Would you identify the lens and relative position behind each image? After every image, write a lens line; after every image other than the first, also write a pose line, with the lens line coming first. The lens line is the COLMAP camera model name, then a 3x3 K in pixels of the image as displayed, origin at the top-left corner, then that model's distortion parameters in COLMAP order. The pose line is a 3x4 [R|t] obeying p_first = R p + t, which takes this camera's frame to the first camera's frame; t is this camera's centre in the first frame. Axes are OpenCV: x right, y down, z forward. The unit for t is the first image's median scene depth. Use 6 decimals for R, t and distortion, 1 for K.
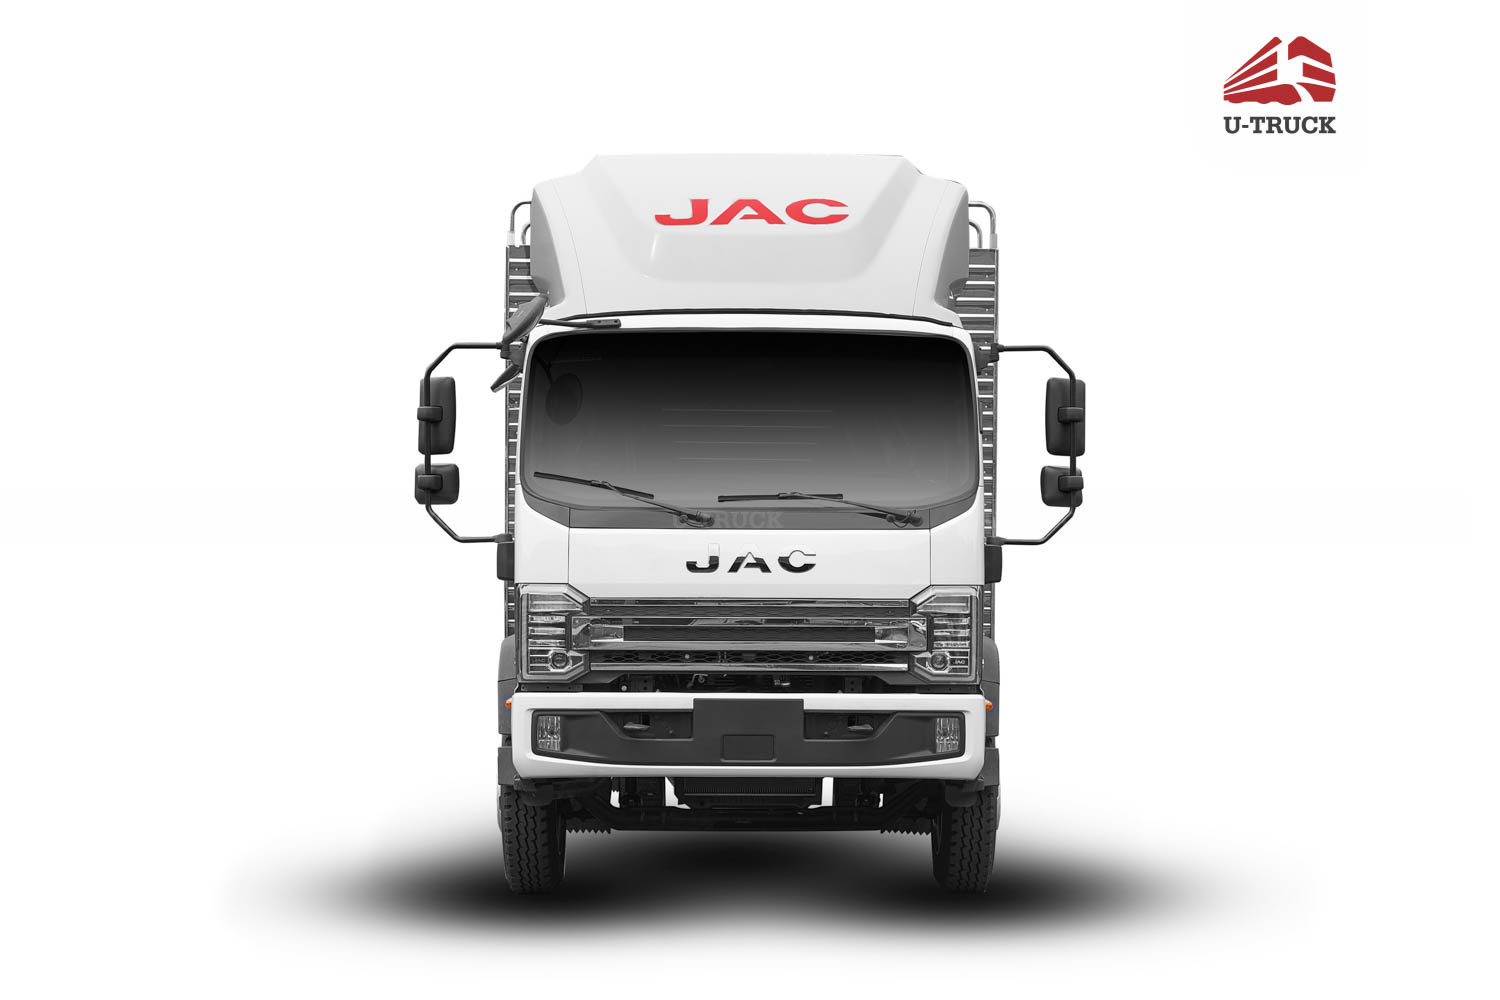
lens RADIAL K [[2489.1, 0, 748.6], [0, 2489.1, 681.7], [0, 0, 1]] dist [0.004033, -0.002892]
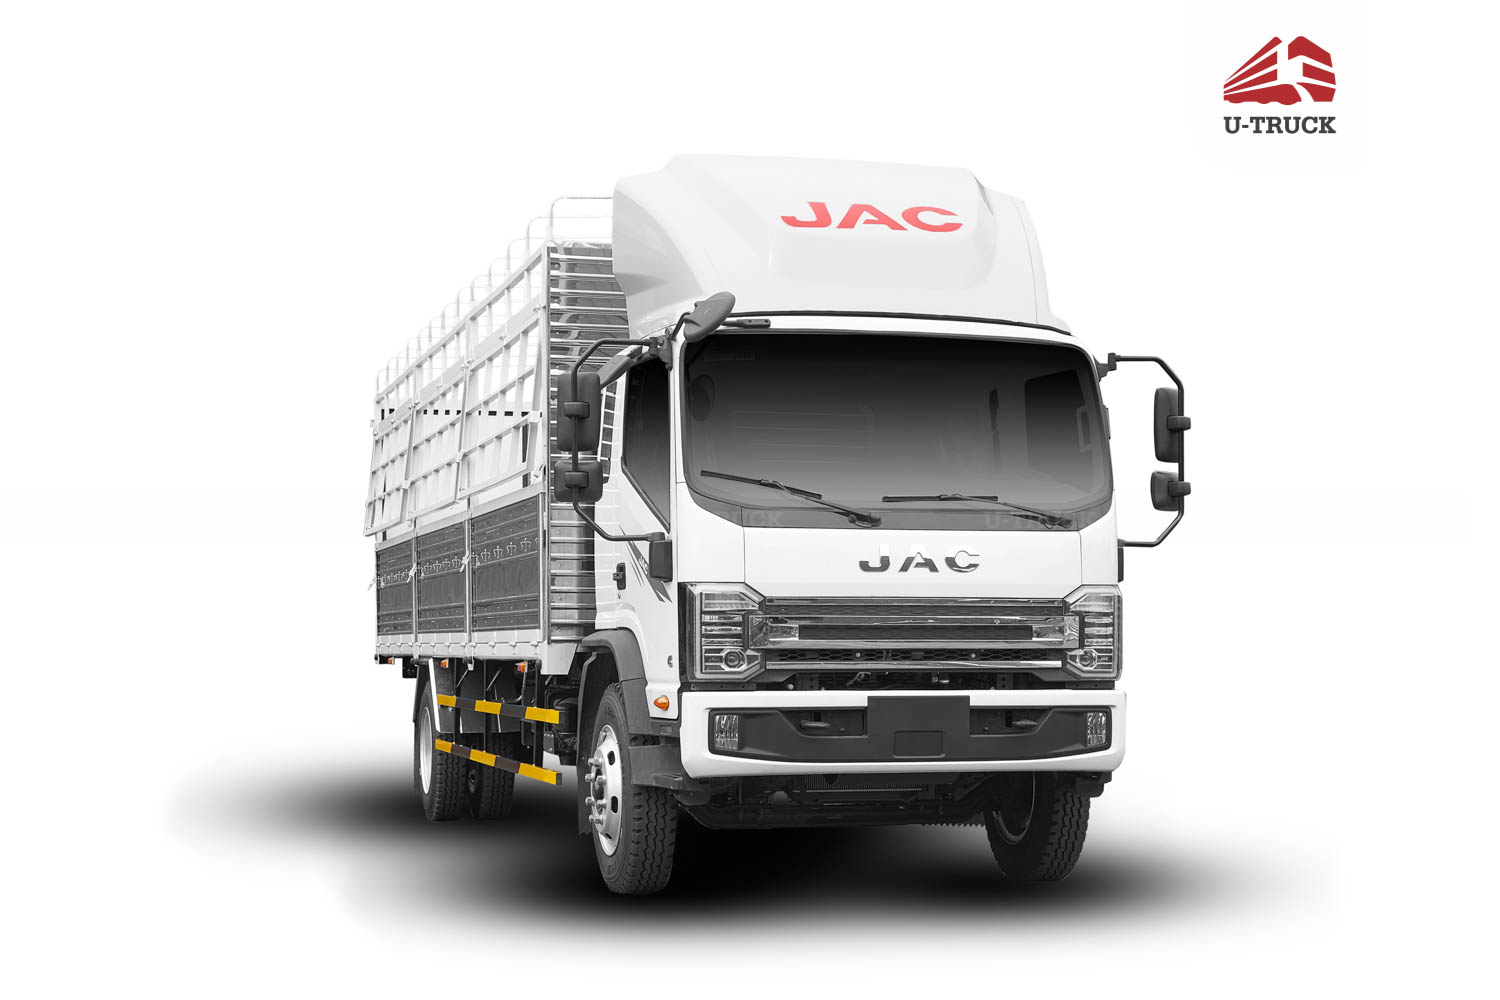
lens RADIAL K [[2489.1, 0, 748.6], [0, 2489.1, 681.7], [0, 0, 1]] dist [0.004033, -0.002892]
pose [[0.966777, -0.007404, 0.255514, -0.326089], [0.006826, 0.999972, 0.003148, -0.002663], [-0.255530, -0.001299, 0.966800, 0.031346]]
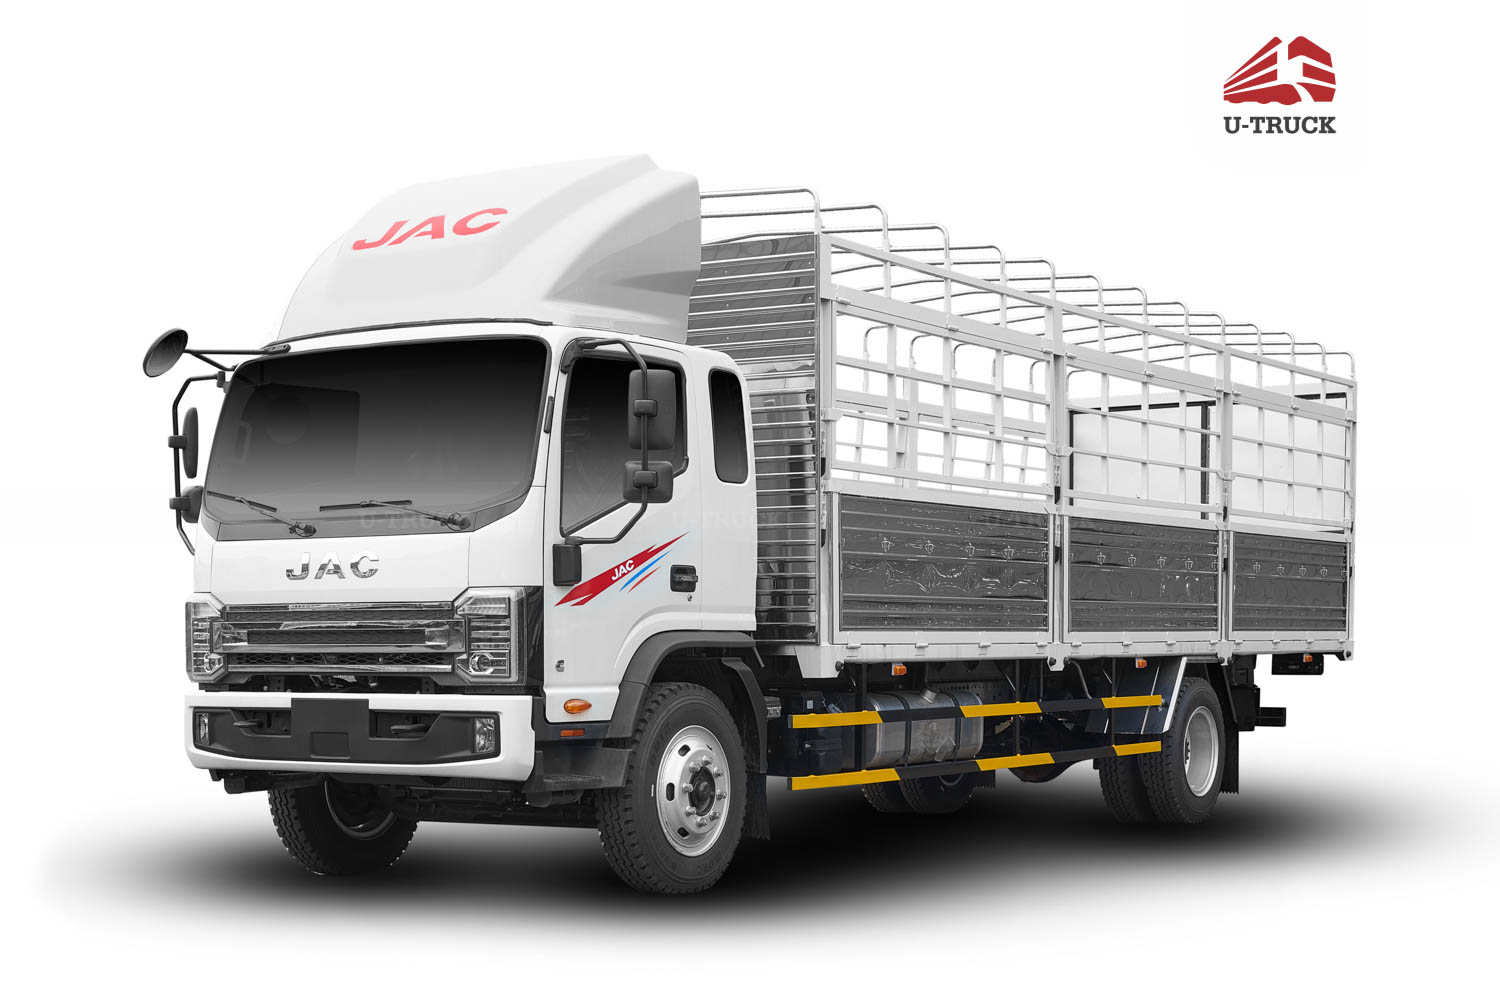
lens RADIAL K [[2285.0, 0, 753.4], [0, 2285.0, 774.2], [0, 0, 1]] dist [0.013063, 0.026869]
pose [[0.841776, 0.024279, -0.539281, 0.671635], [-0.001051, 0.999060, 0.043339, -0.003269], [0.539826, -0.035914, 0.841010, 0.277812]]
